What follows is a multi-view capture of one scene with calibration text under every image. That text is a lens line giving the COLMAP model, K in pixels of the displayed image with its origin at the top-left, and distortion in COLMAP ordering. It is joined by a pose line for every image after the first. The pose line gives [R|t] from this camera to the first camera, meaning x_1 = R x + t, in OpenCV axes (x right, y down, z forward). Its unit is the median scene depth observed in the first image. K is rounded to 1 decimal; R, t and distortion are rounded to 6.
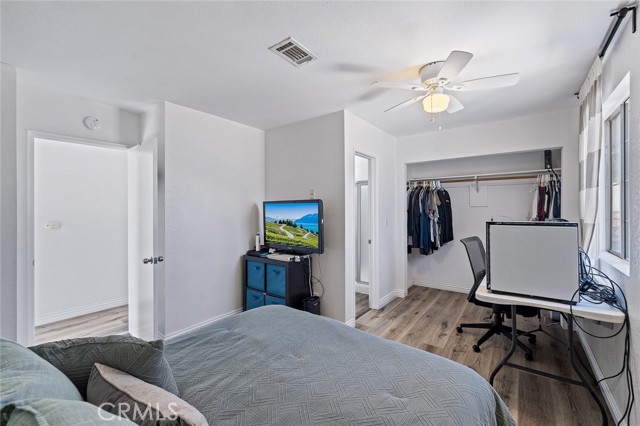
lens RADIAL K [[274.3, 0, 318.7], [0, 274.3, 210.9], [0, 0, 1]] dist [-0.000344, -0.000073]
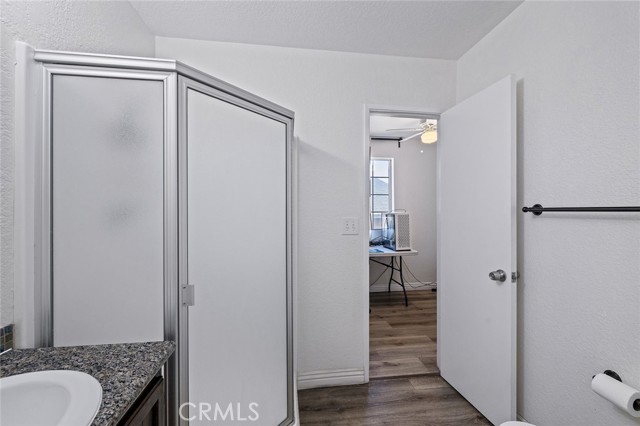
lens RADIAL K [[274.3, 0, 318.7], [0, 274.3, 210.9], [0, 0, 1]] dist [-0.000344, -0.000073]
pose [[-0.703880, 0.001445, 0.710318, -0.126835], [0.002703, 0.999996, 0.000644, 0.011535], [-0.710314, 0.002373, -0.703881, 1.364353]]
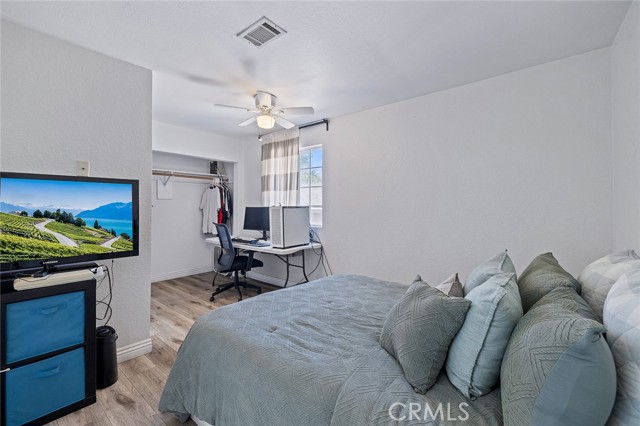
lens RADIAL K [[274.3, 0, 318.7], [0, 274.3, 210.9], [0, 0, 1]] dist [-0.000344, -0.000073]
pose [[0.026661, -0.010427, 0.999590, -0.512182], [0.003257, 0.999941, 0.010344, 0.023534], [-0.999639, 0.002980, 0.026694, 0.368073]]
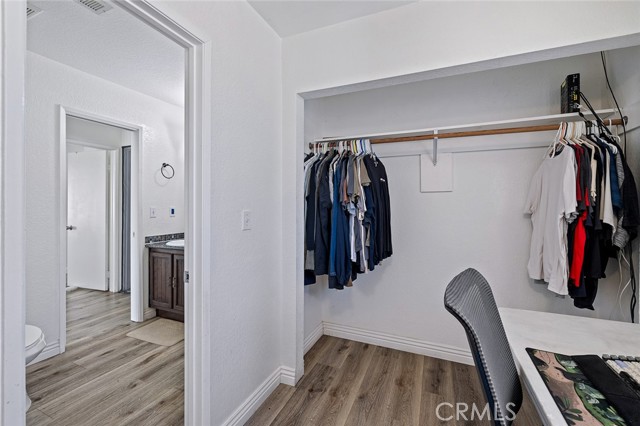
lens RADIAL K [[274.3, 0, 318.7], [0, 274.3, 210.9], [0, 0, 1]] dist [-0.000344, -0.000073]
pose [[0.972170, 0.005469, 0.234213, 0.242739], [-0.008524, 0.999891, 0.012031, 0.017470], [-0.234122, -0.013693, 0.972111, 0.548804]]
